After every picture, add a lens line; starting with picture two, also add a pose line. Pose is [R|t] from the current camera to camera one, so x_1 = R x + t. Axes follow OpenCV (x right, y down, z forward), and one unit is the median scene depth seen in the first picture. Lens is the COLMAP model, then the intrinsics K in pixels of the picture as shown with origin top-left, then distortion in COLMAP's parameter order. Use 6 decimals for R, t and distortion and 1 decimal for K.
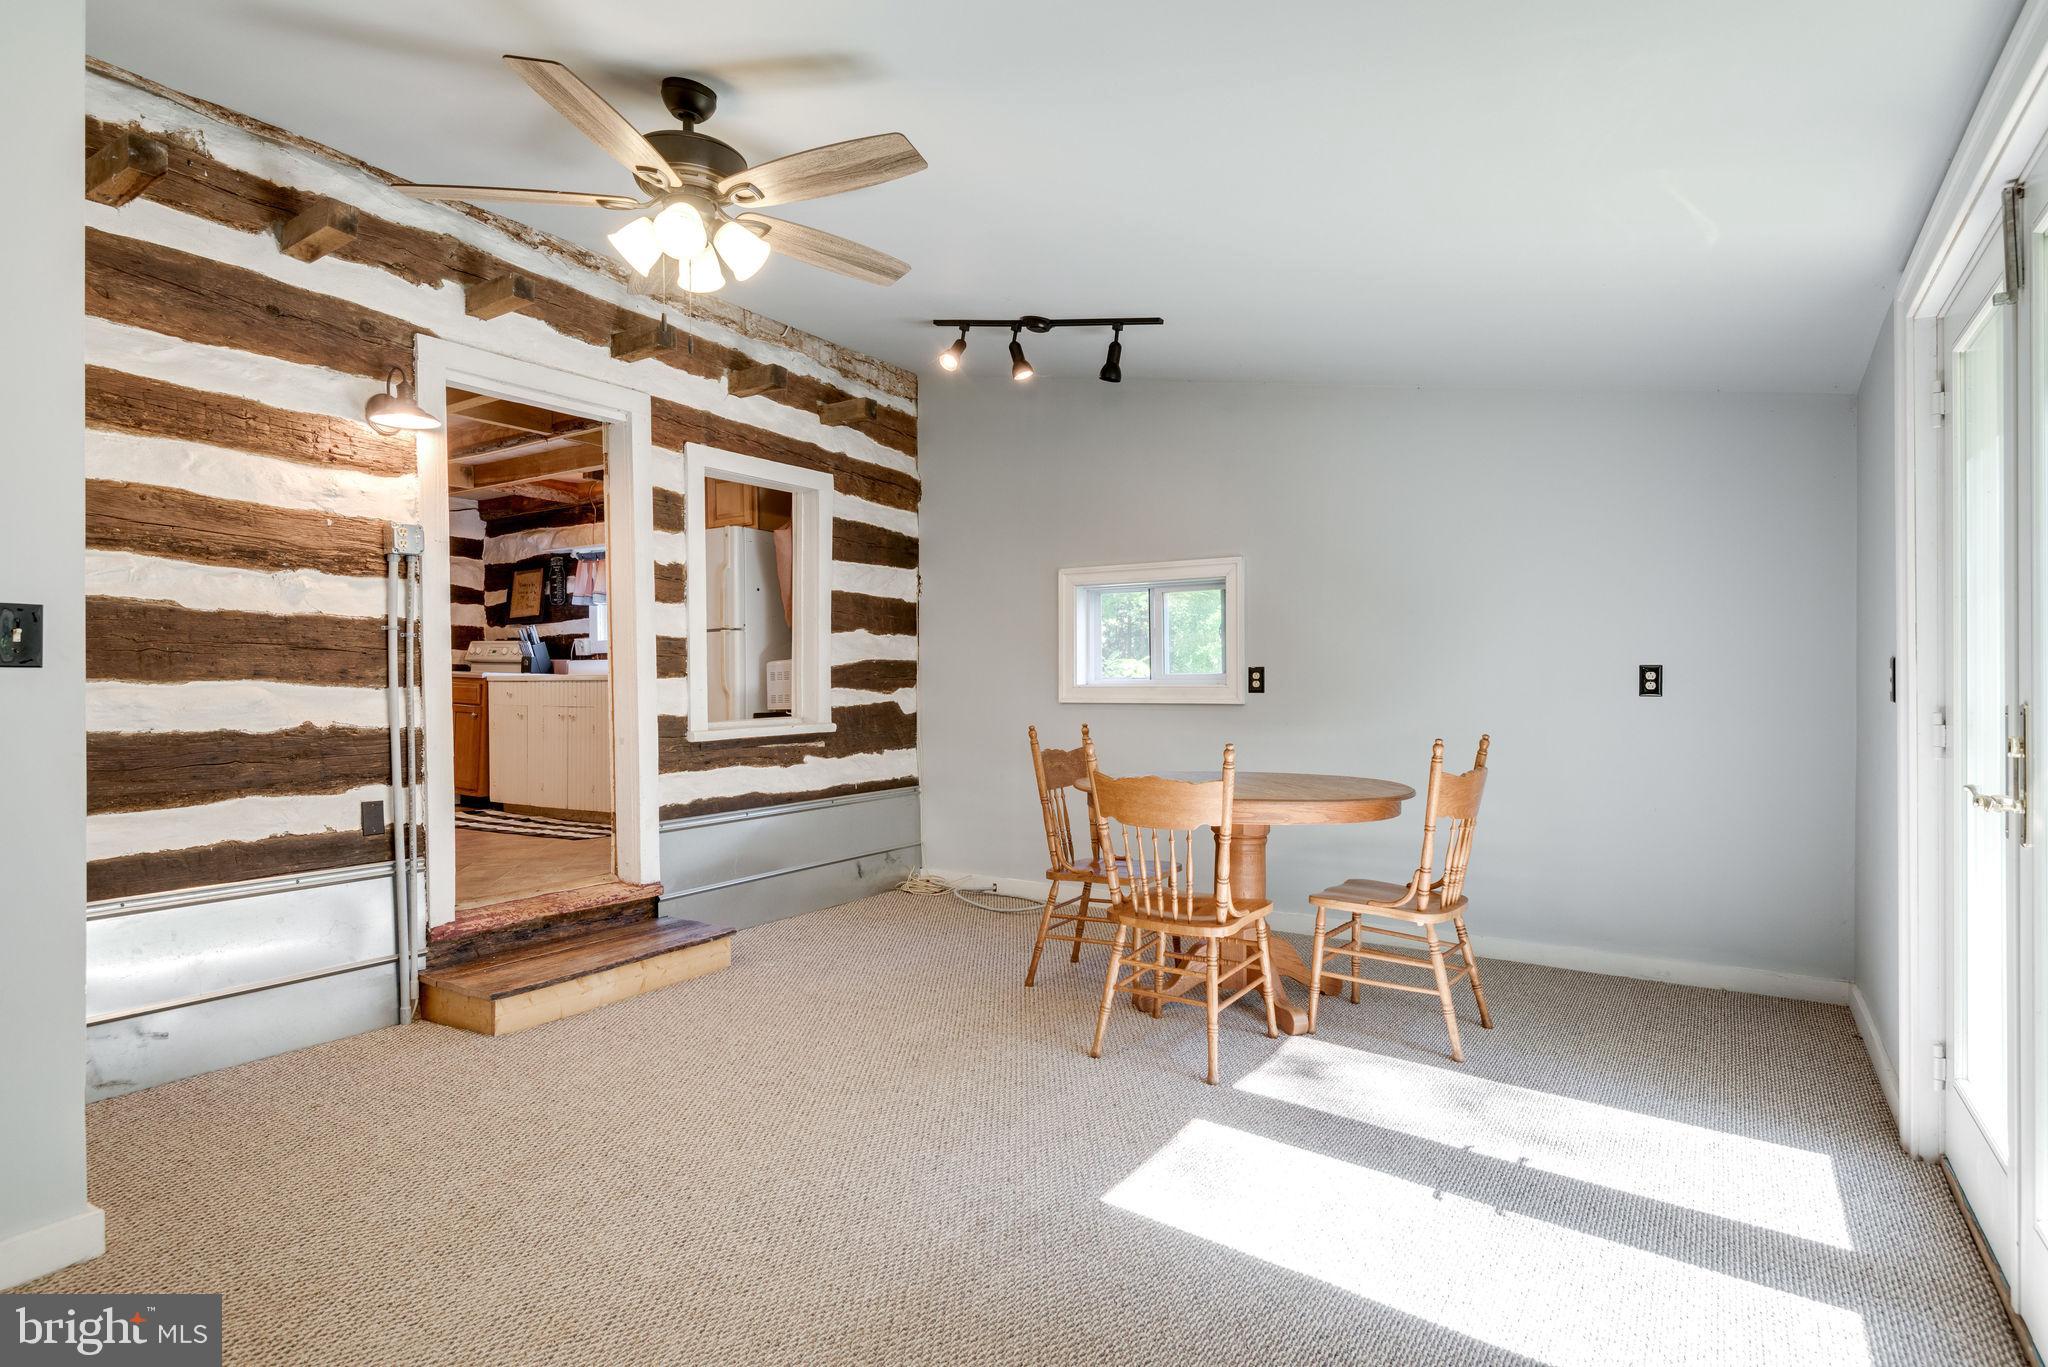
lens RADIAL K [[1080.4, 0, 1026.0], [0, 1080.4, 690.2], [0, 0, 1]] dist [0.028855, -0.016337]
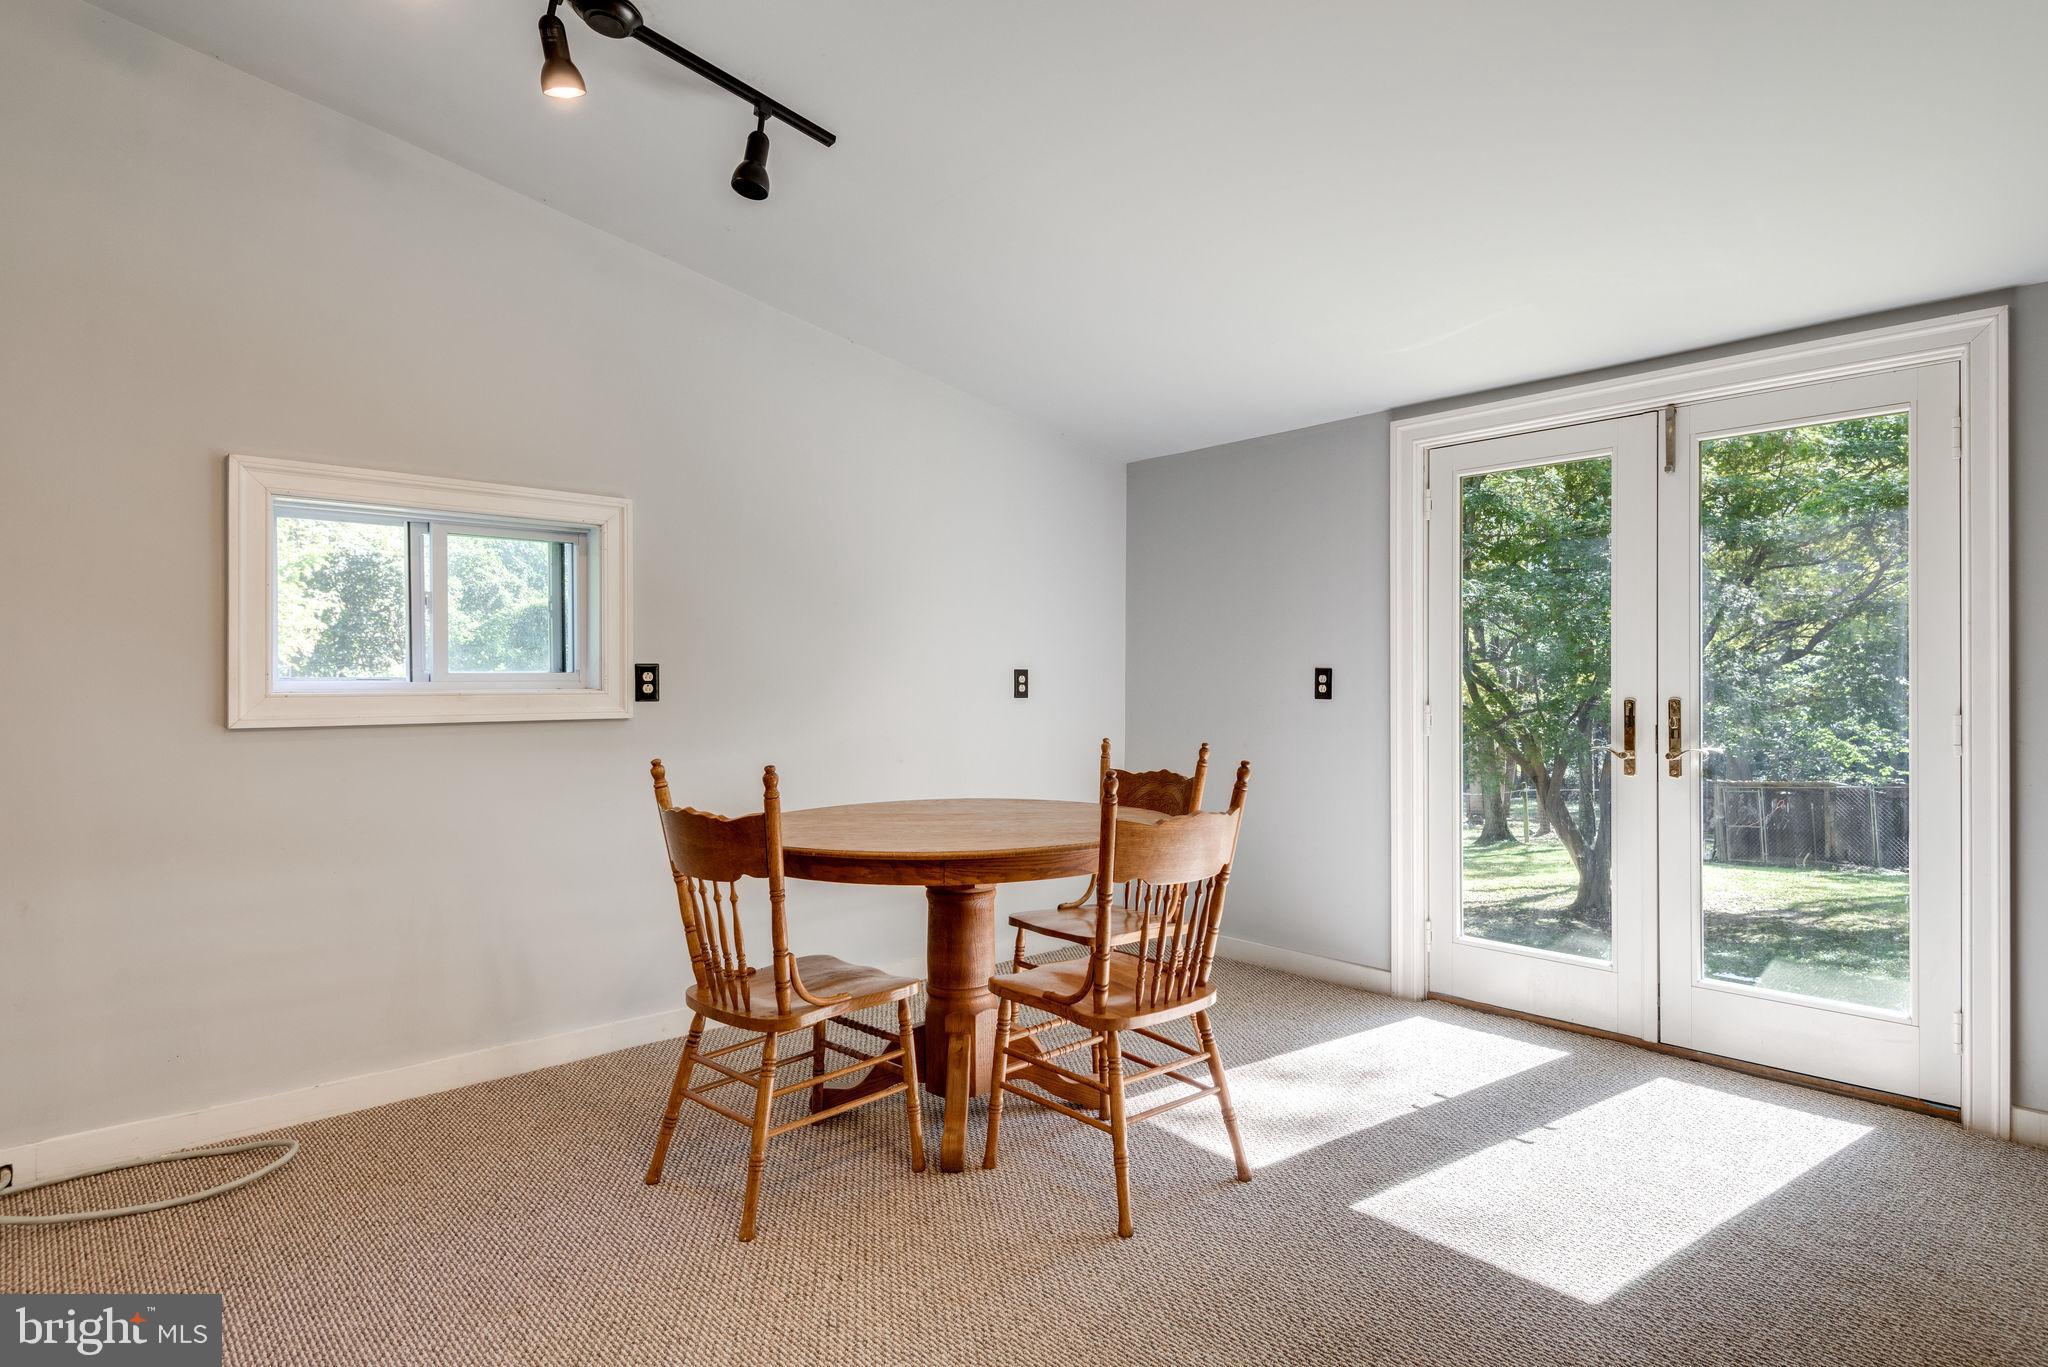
lens RADIAL K [[1131.3, 0, 1068.8], [0, 1131.3, 671.8], [0, 0, 1]] dist [0.028133, -0.010860]
pose [[0.258041, 0.009894, 0.966083, -0.436784], [0.006923, 0.999903, -0.012089, -0.006066], [-0.966109, 0.009807, 0.257948, 0.589719]]
